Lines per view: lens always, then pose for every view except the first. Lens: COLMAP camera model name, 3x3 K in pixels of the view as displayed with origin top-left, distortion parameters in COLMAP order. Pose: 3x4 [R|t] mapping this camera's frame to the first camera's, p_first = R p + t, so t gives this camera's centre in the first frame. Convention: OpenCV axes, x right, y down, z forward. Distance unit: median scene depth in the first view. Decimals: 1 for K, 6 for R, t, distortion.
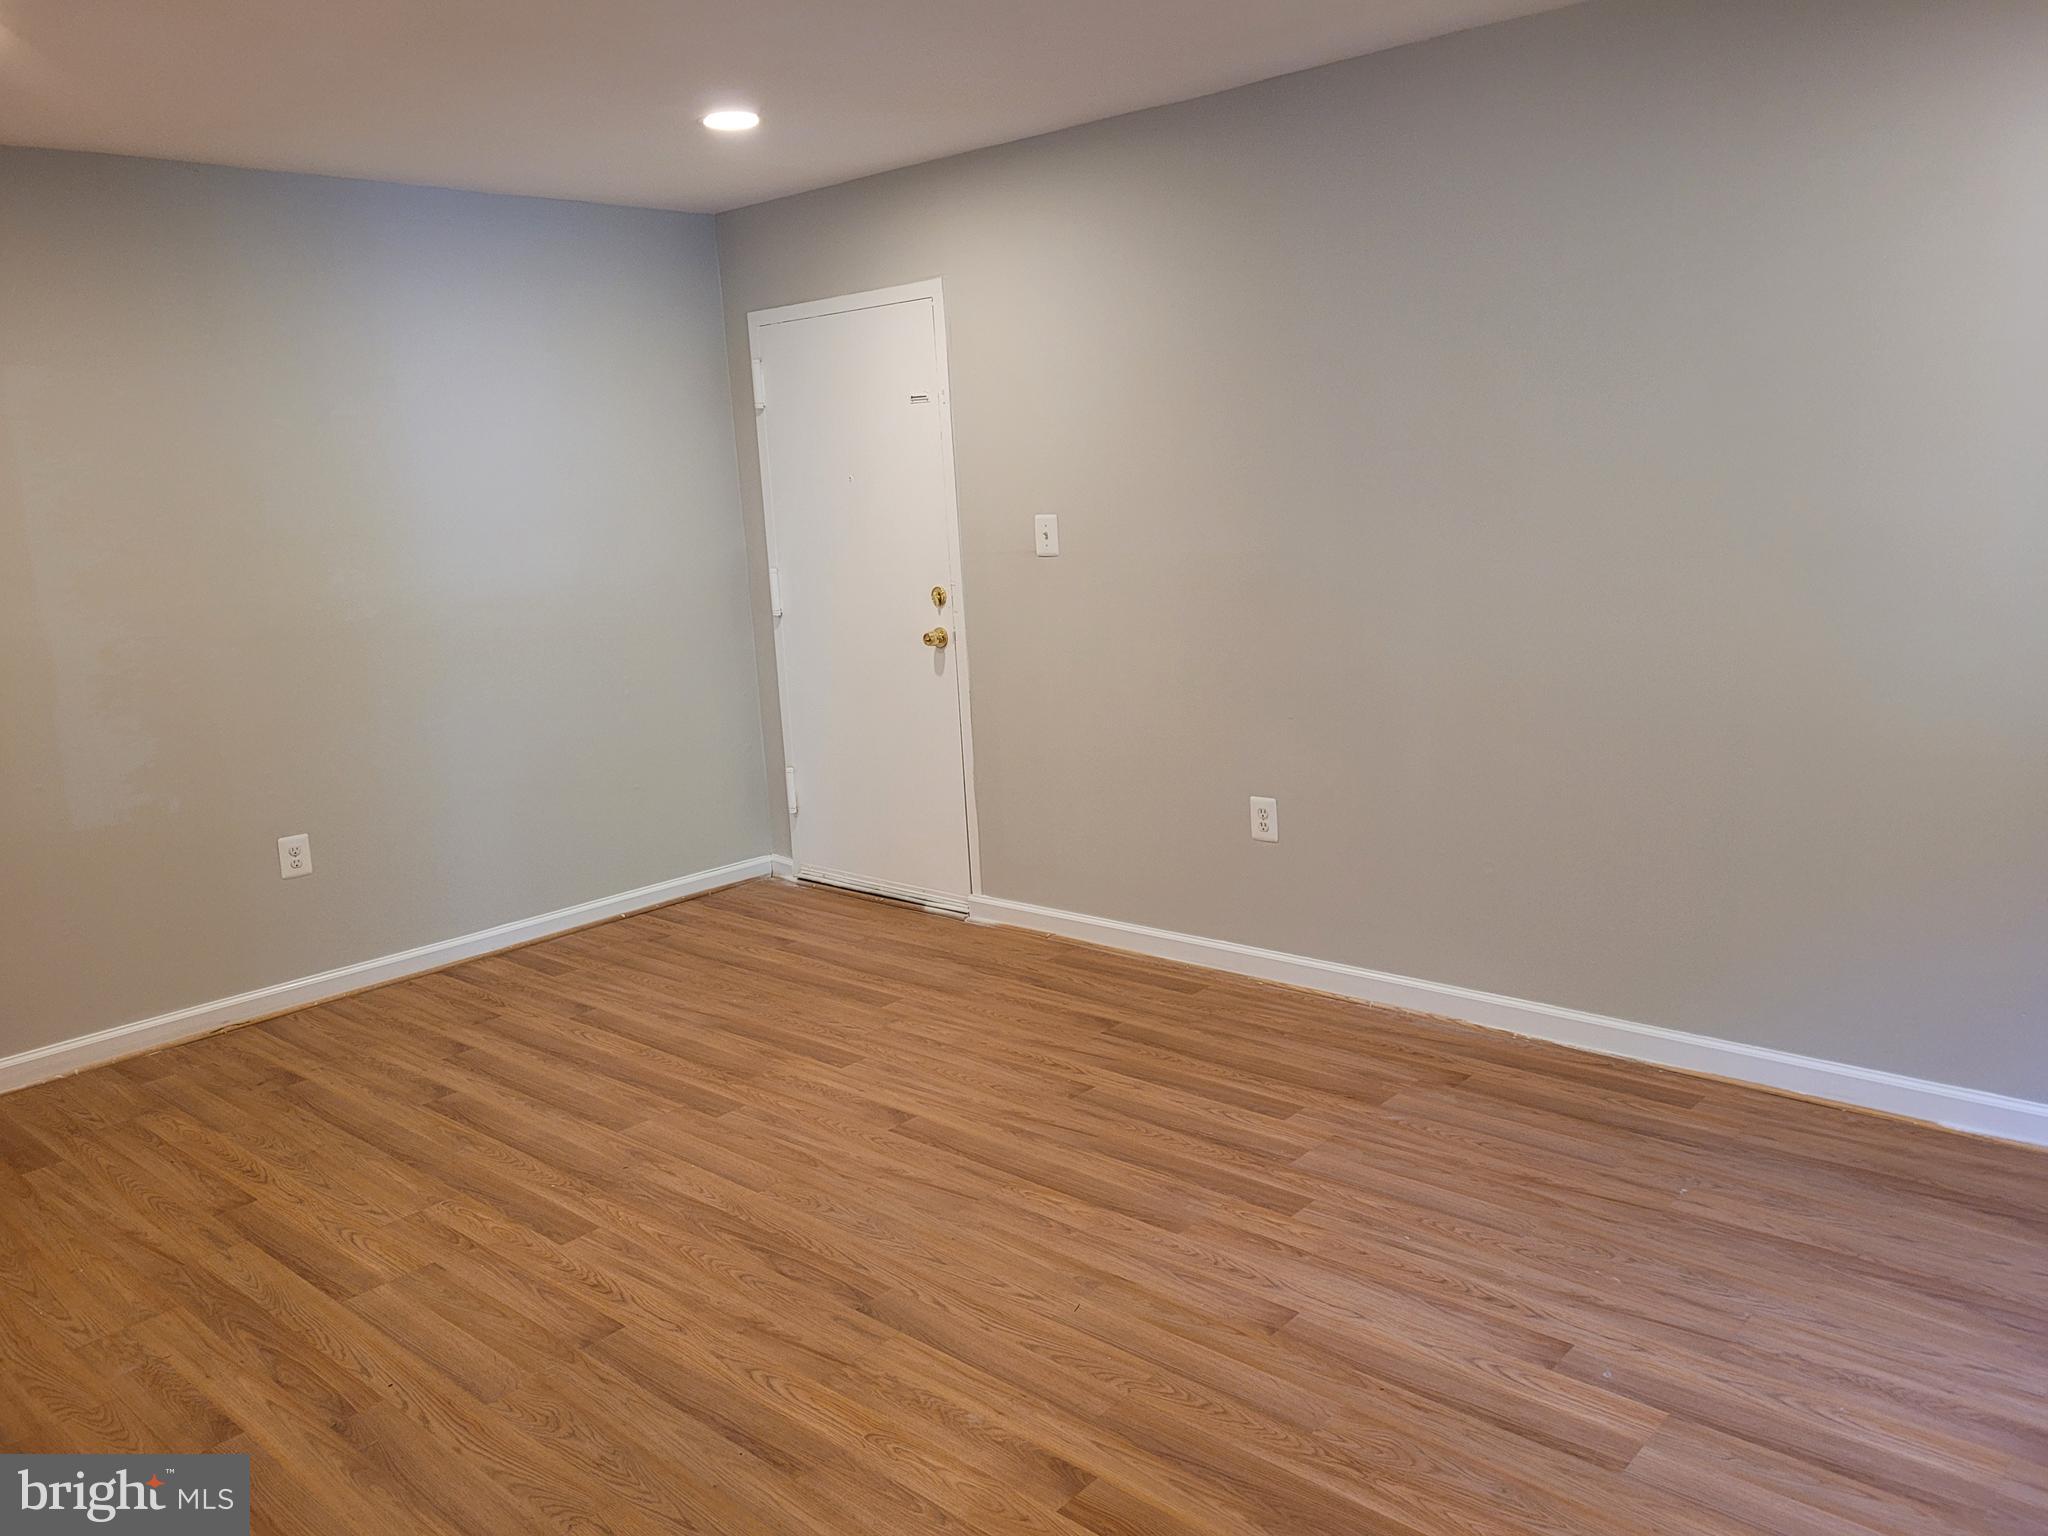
lens RADIAL K [[1548.8, 0, 1014.2], [0, 1548.8, 741.6], [0, 0, 1]] dist [0.058486, -0.054001]
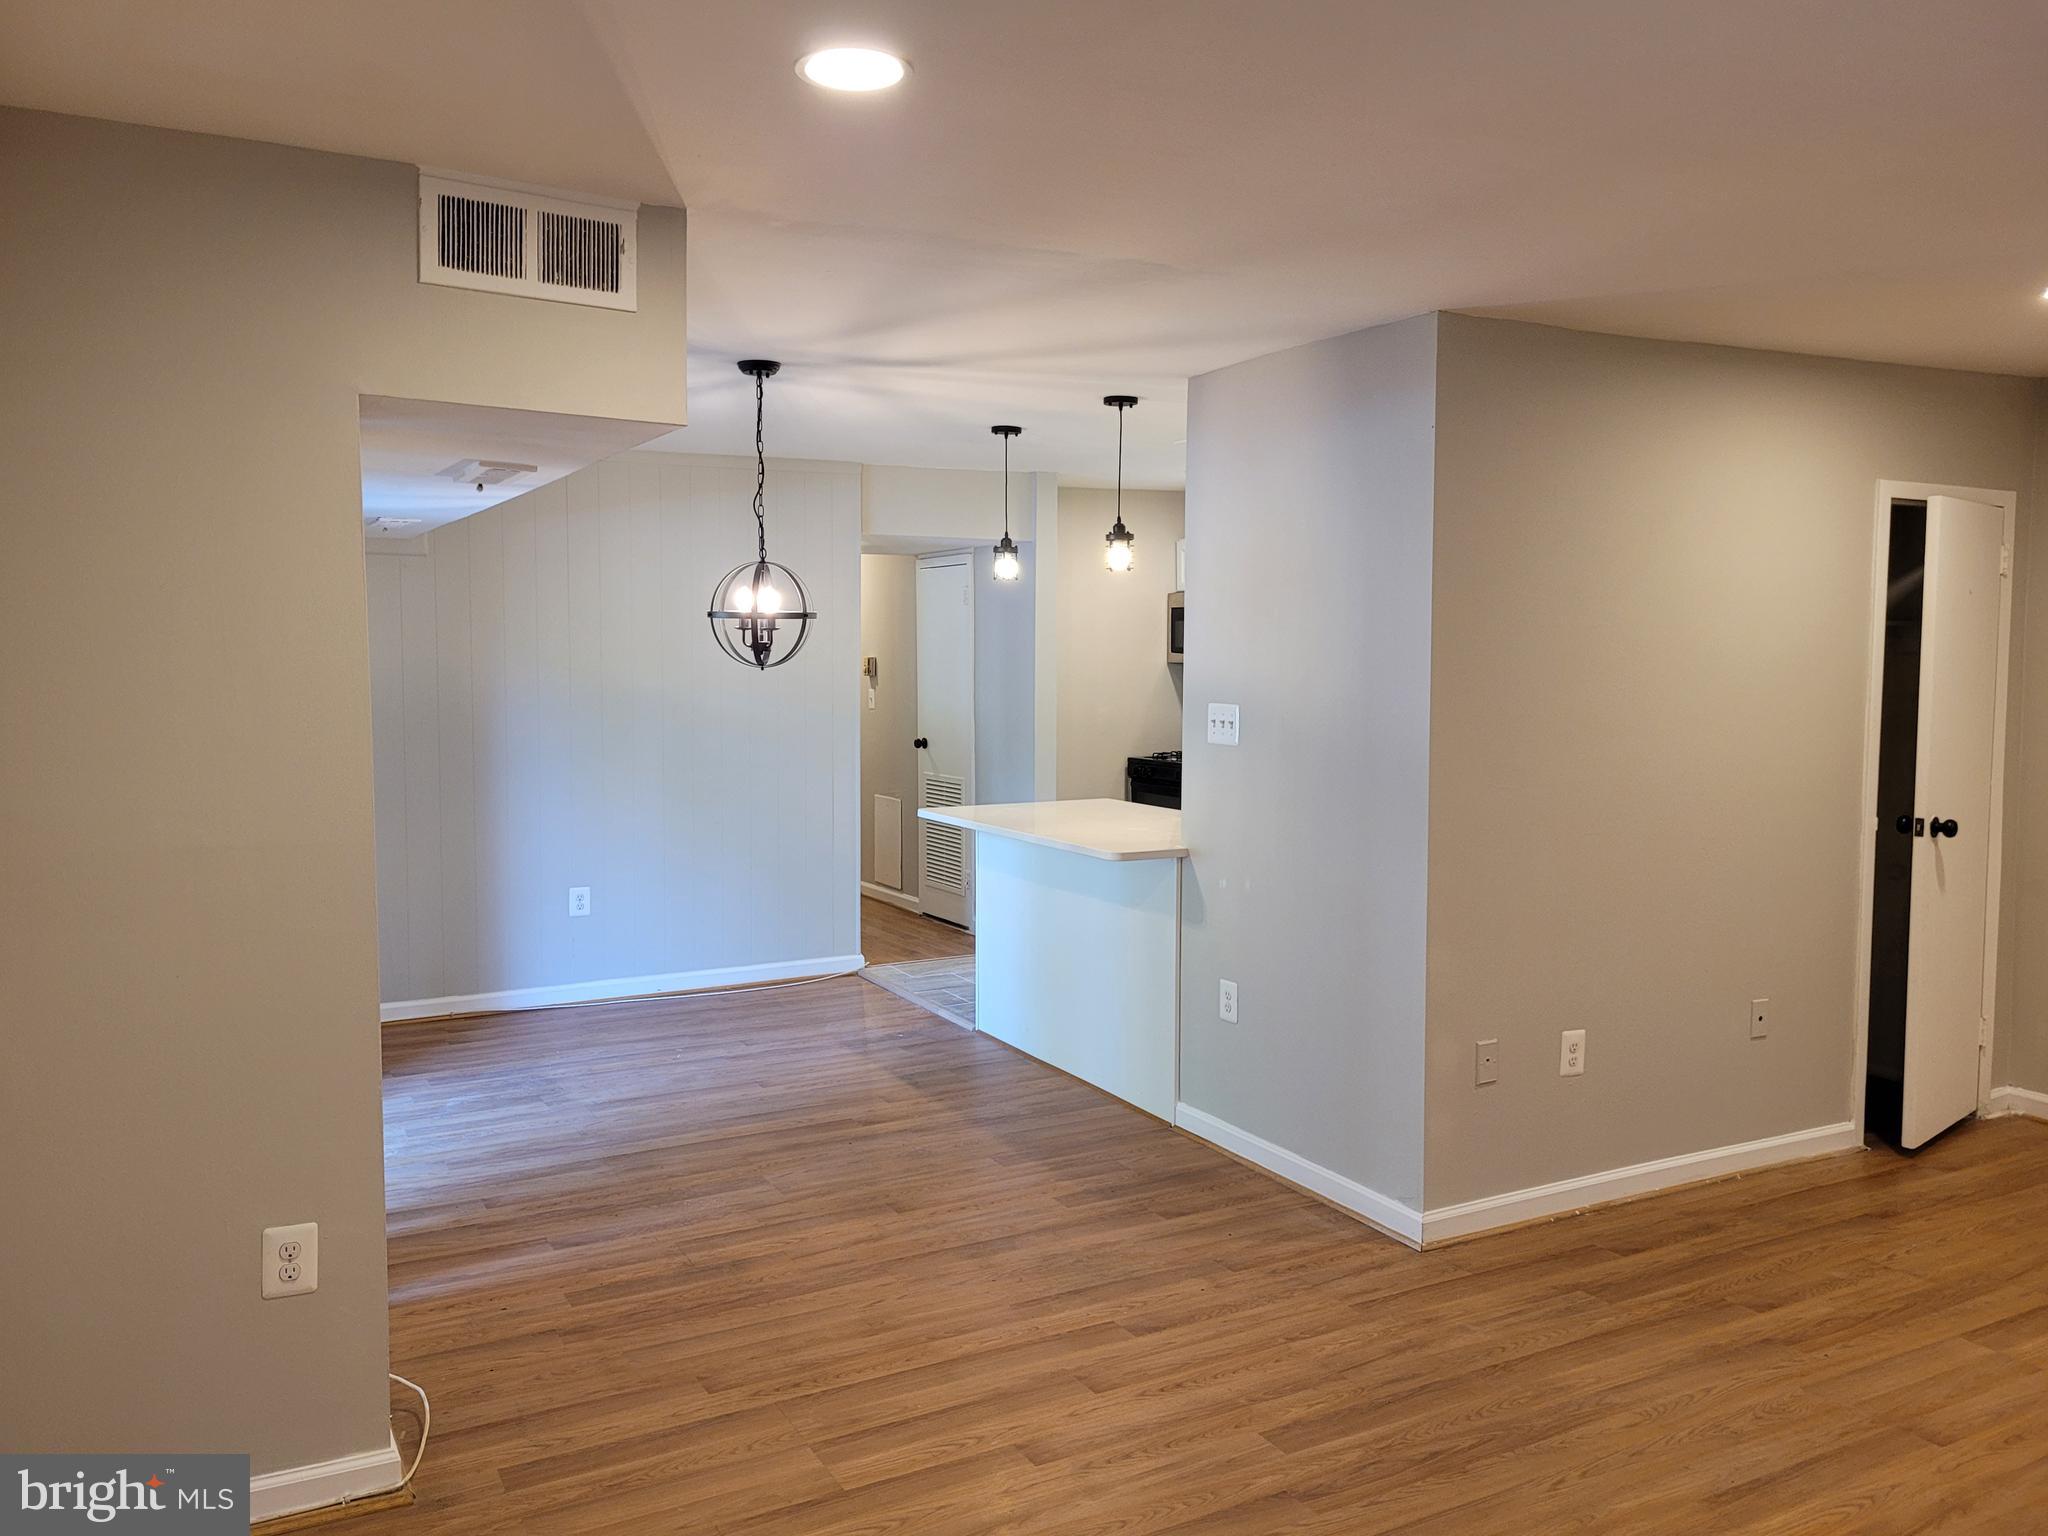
lens RADIAL K [[1548.8, 0, 1014.2], [0, 1548.8, 741.6], [0, 0, 1]] dist [0.058486, -0.054001]
pose [[-0.323676, 0.110714, -0.939668, 0.830866], [-0.144535, 0.975689, 0.164744, -0.167475], [0.935063, 0.189139, -0.299805, 0.572567]]
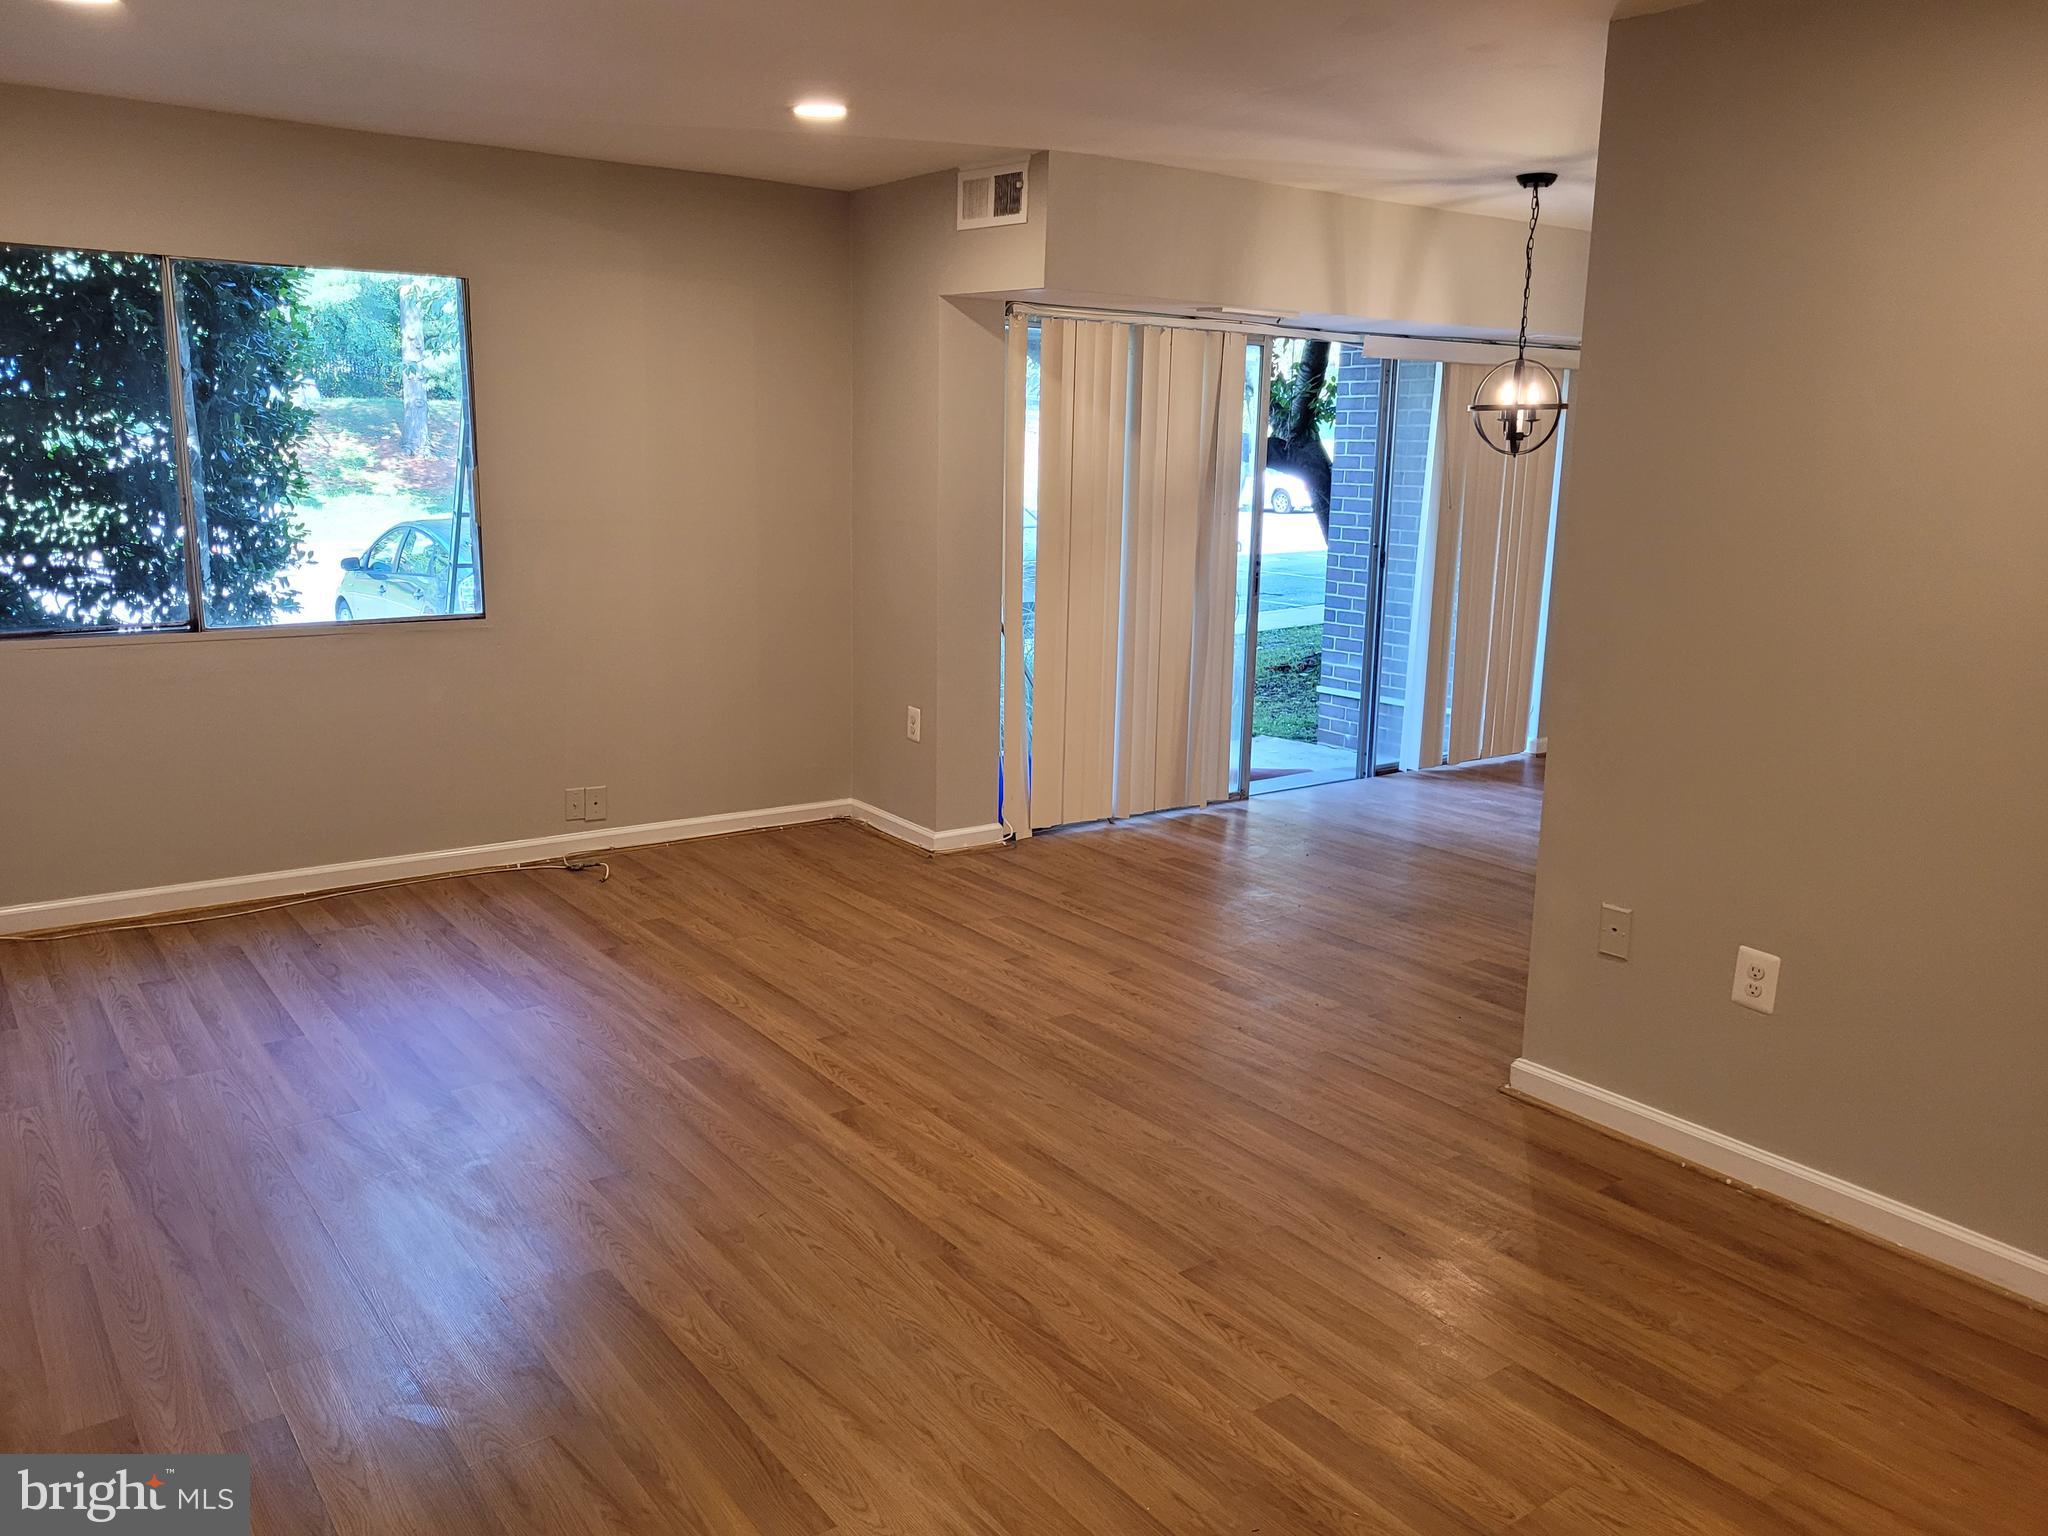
lens RADIAL K [[1558.8, 0, 991.8], [0, 1558.8, 721.8], [0, 0, 1]] dist [0.030547, -0.003558]
pose [[-0.978505, -0.000268, 0.206224, -0.306561], [0.068643, 0.942555, 0.326922, -0.277363], [-0.194465, 0.334050, -0.922276, 1.664037]]
